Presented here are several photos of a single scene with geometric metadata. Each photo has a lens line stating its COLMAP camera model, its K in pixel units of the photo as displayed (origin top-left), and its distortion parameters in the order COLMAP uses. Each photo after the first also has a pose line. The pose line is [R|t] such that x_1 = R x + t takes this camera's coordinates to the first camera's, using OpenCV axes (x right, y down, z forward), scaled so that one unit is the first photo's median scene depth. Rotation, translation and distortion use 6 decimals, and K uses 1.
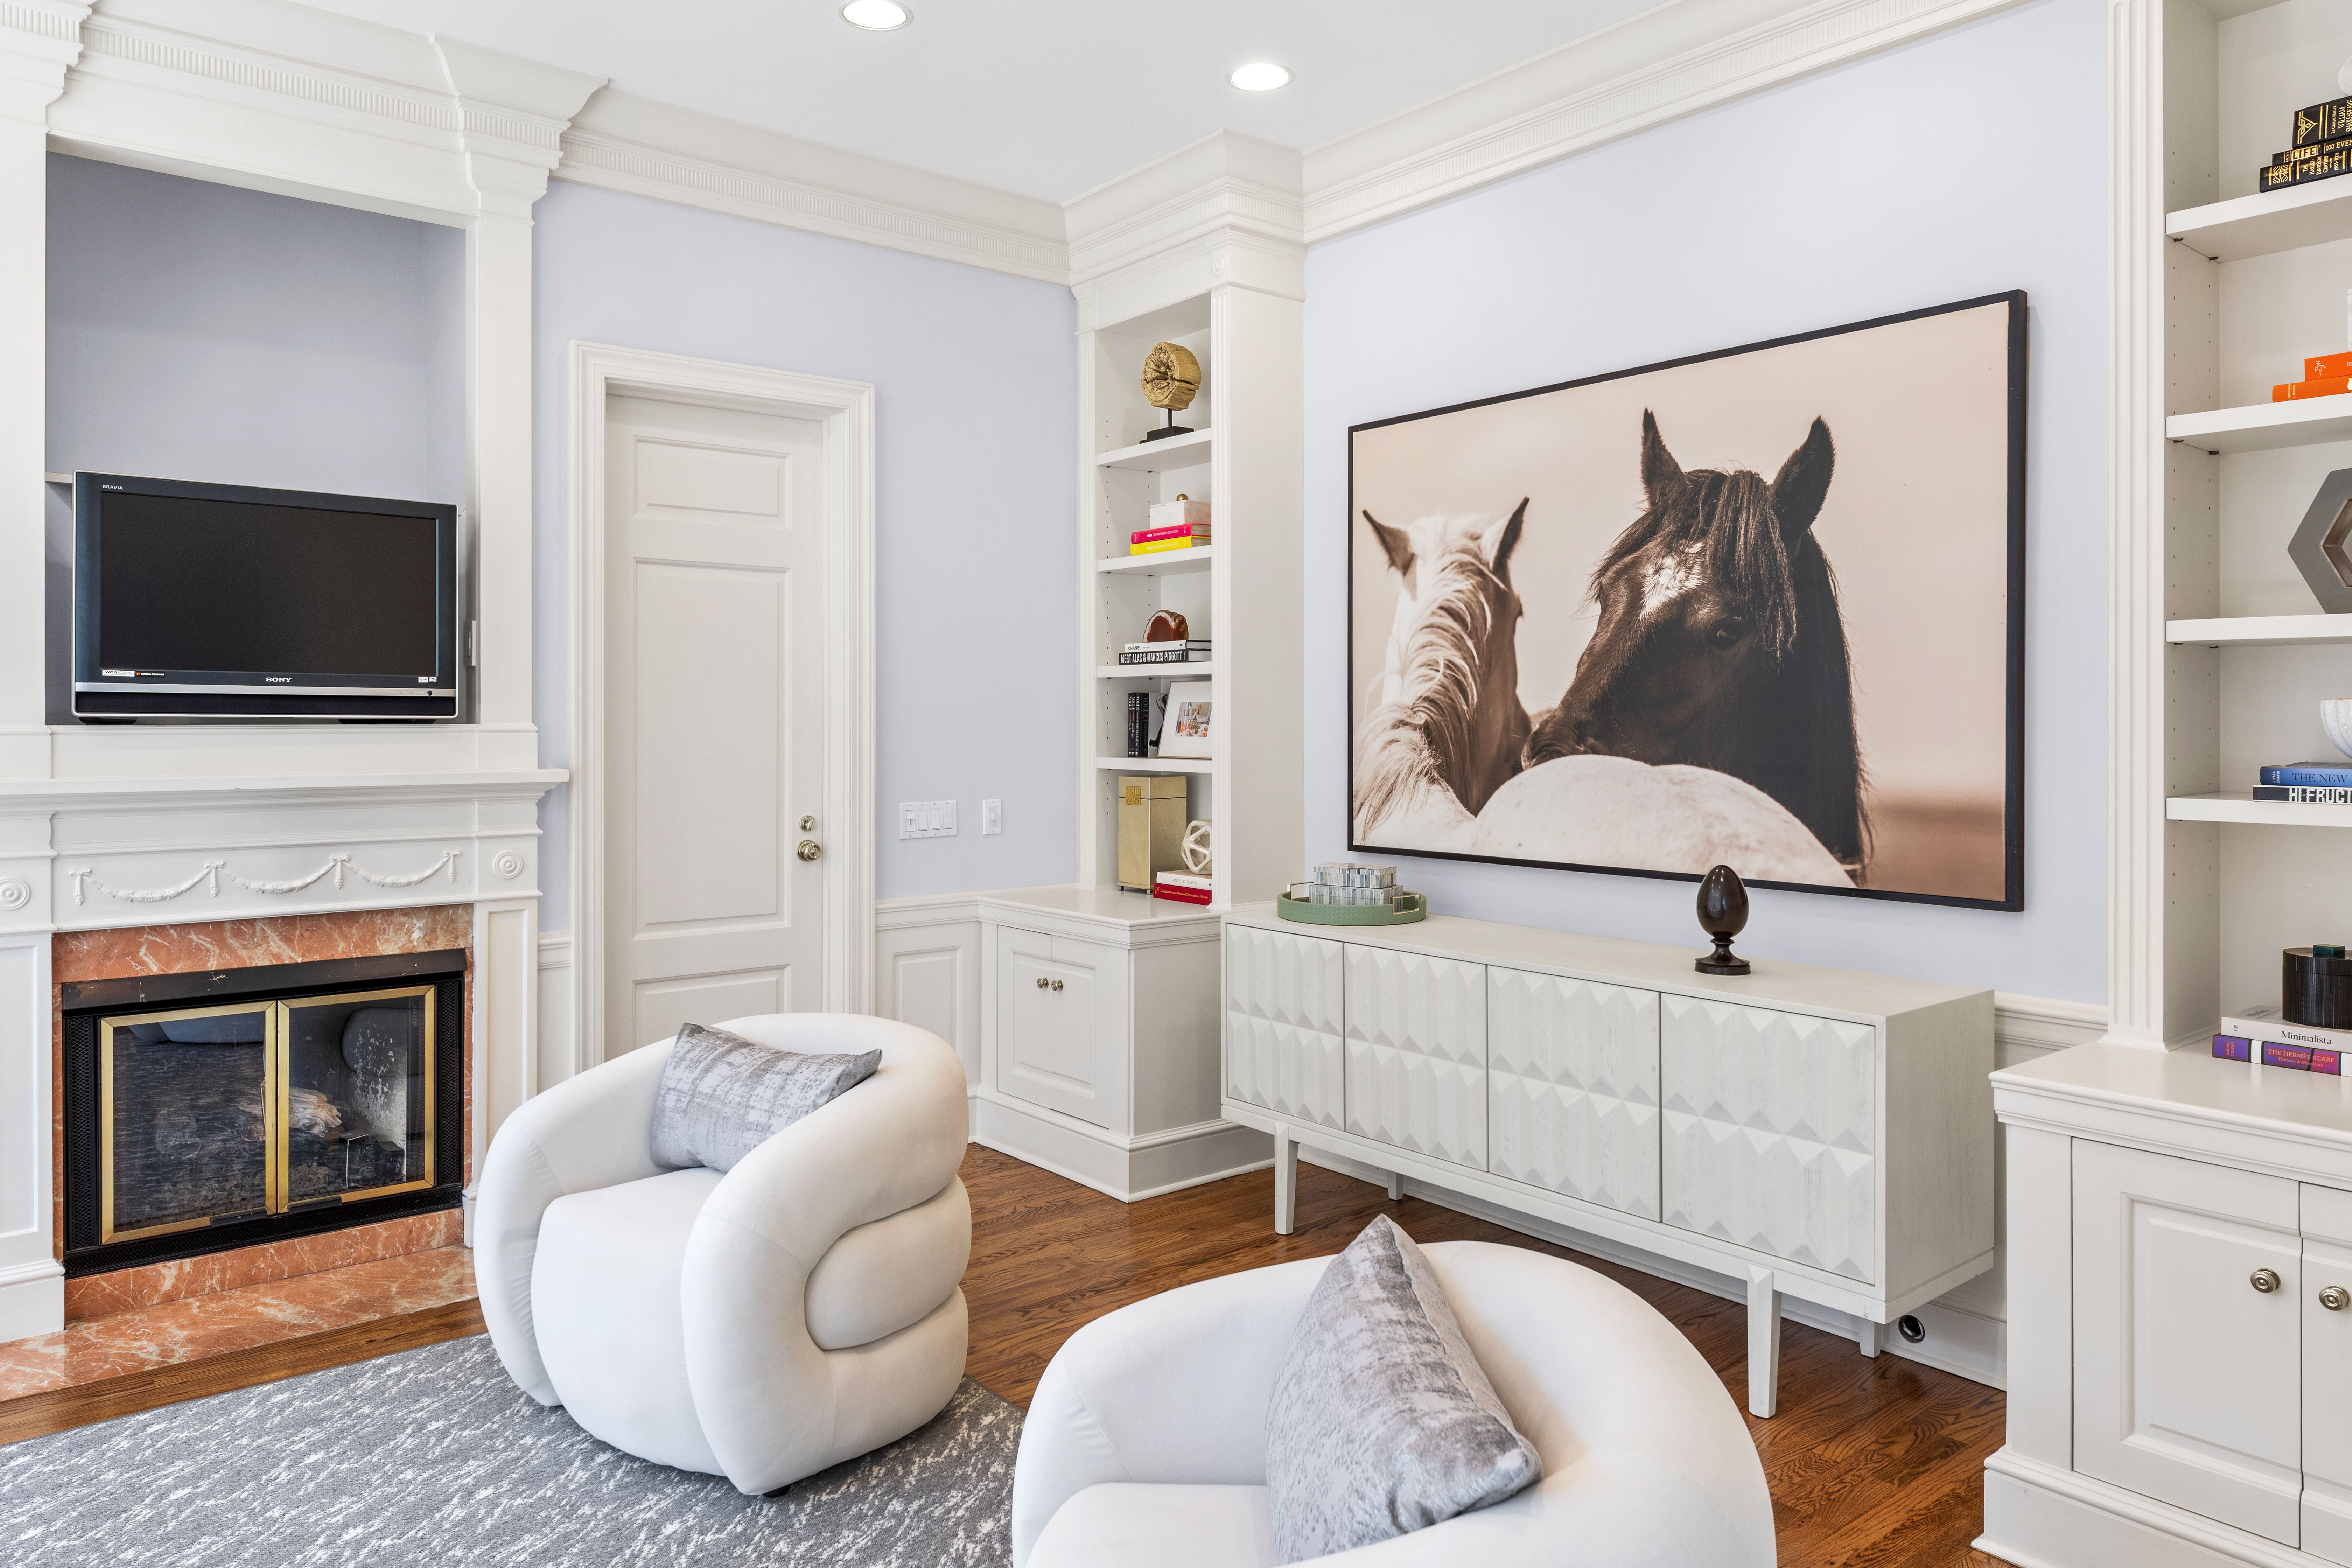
lens RADIAL K [[1551.5, 0, 1175.9], [0, 1551.5, 749.4], [0, 0, 1]] dist [0.001702, 0.000758]
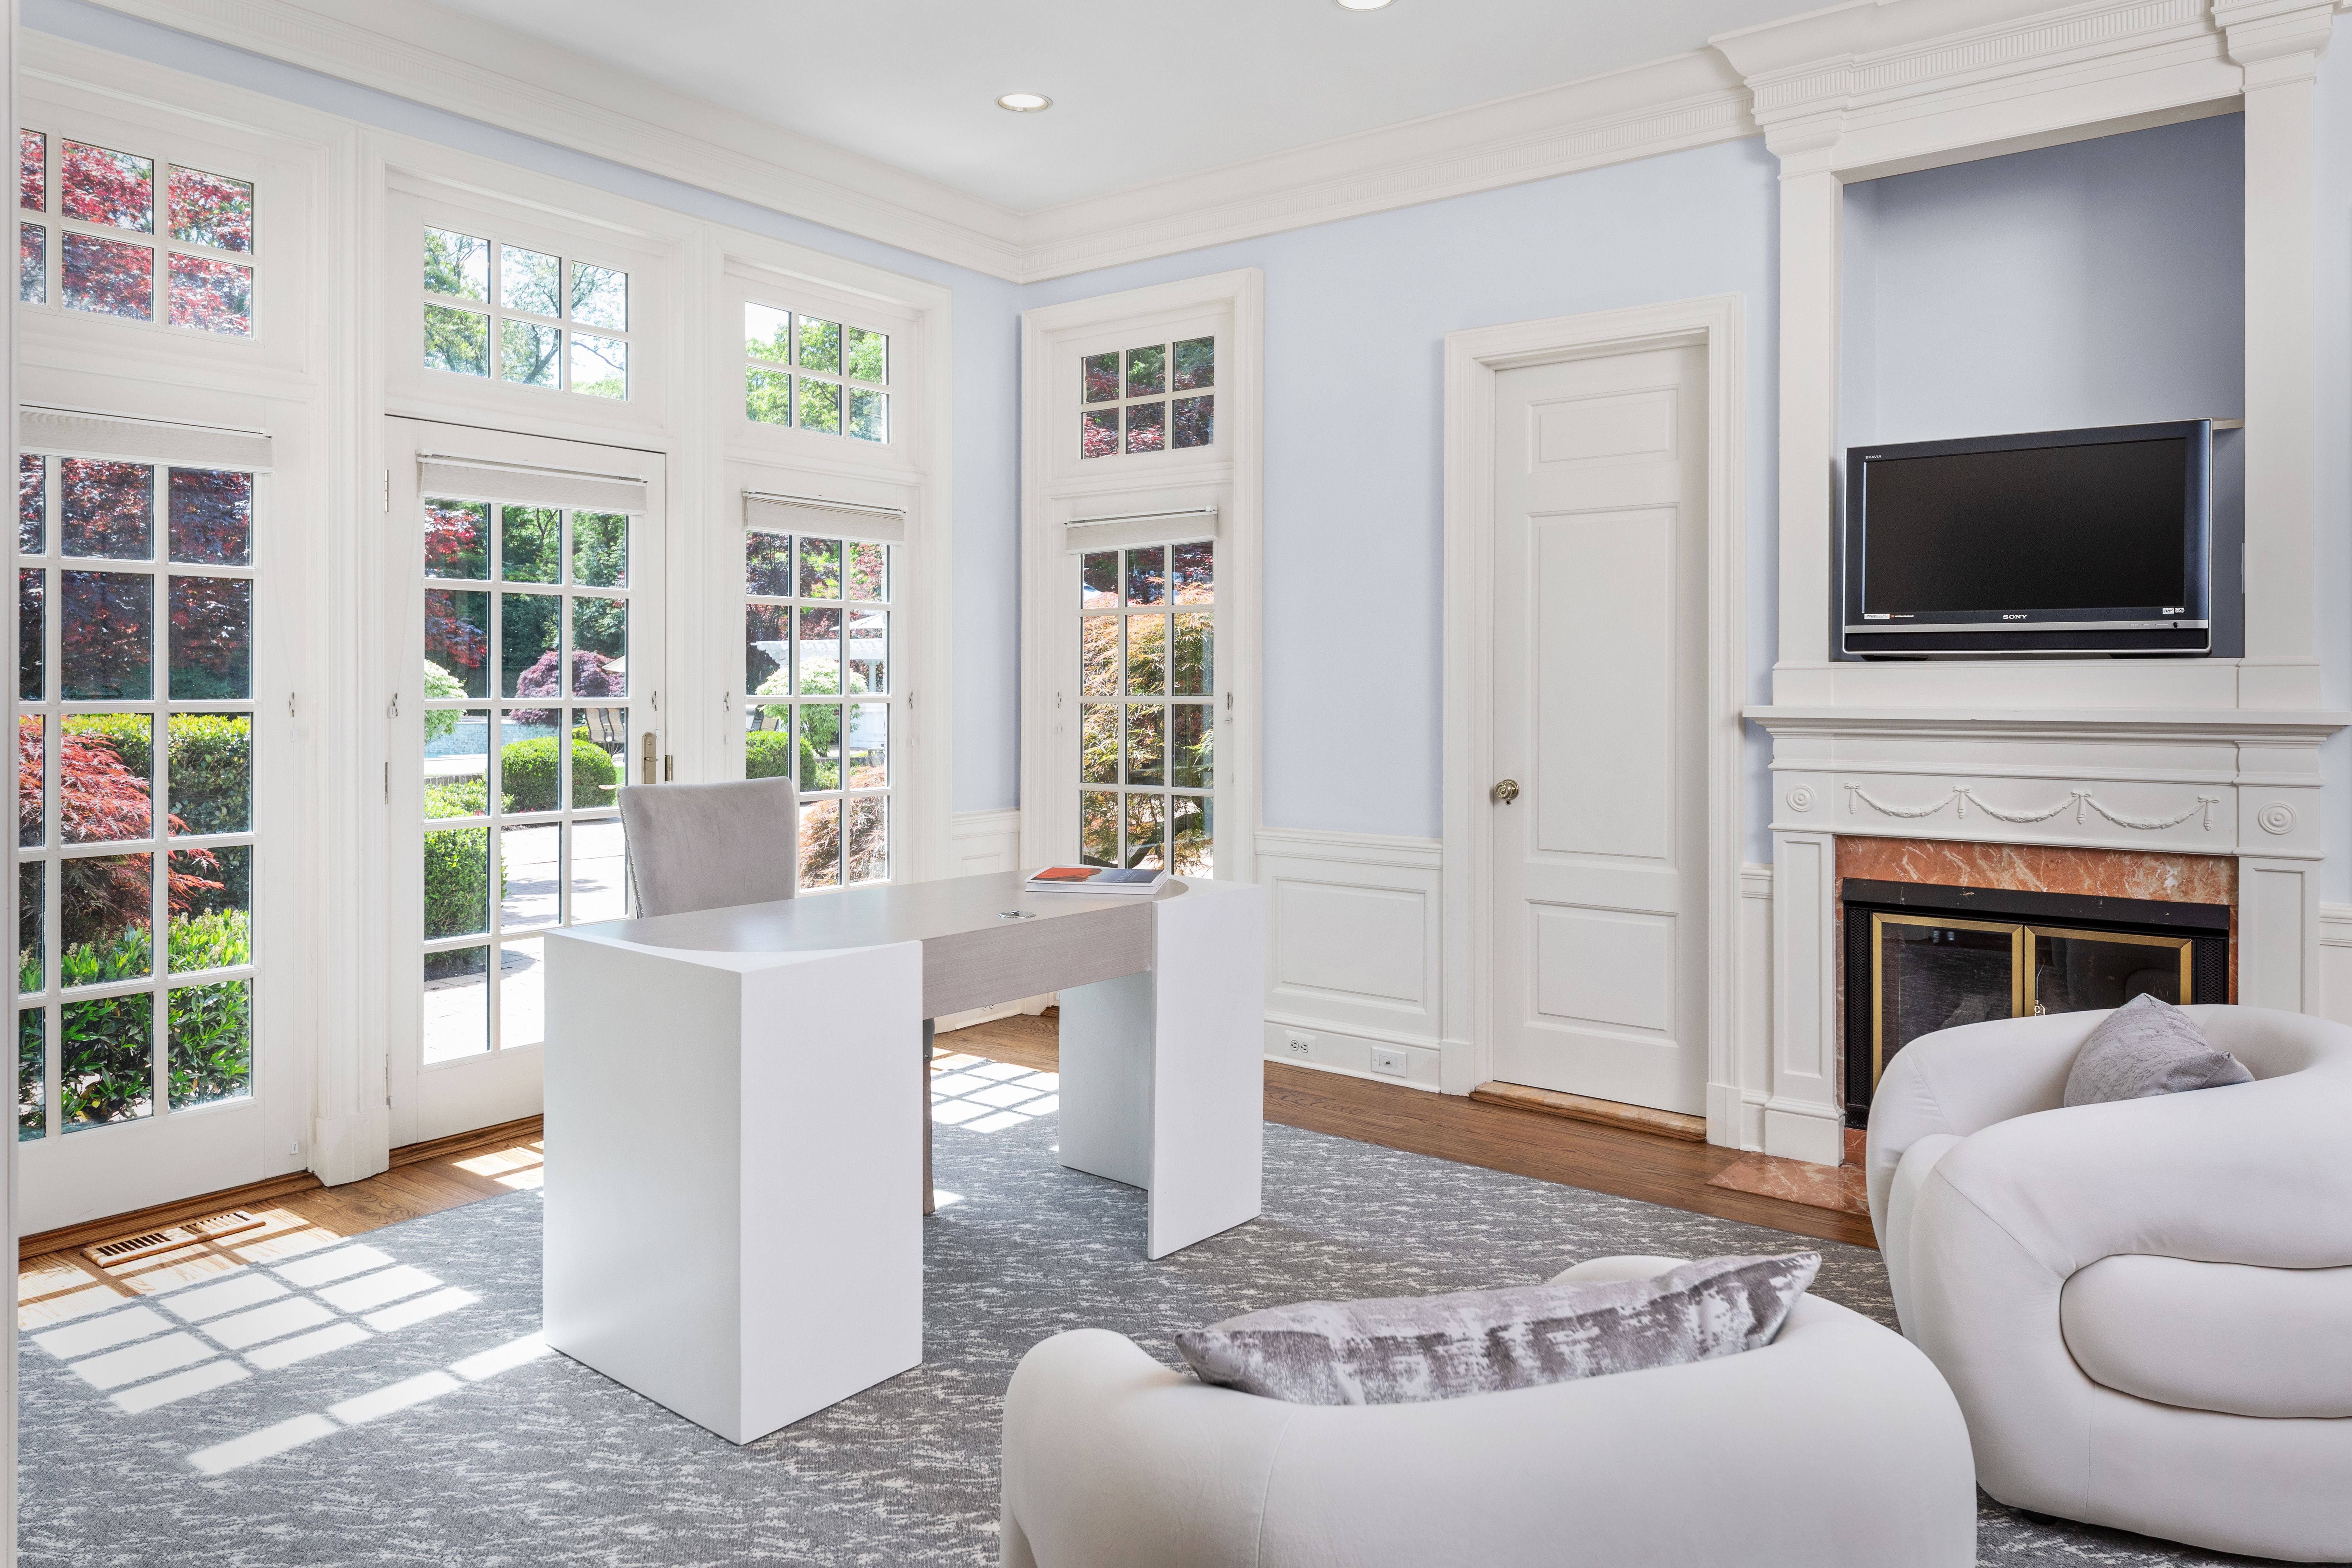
lens RADIAL K [[1570.2, 0, 1169.7], [0, 1570.2, 694.8], [0, 0, 1]] dist [0.003375, 0.001100]
pose [[0.237247, 0.019322, -0.971257, 0.306077], [-0.004292, 0.999813, 0.018842, -0.009892], [0.971440, -0.000301, 0.237286, 0.195373]]
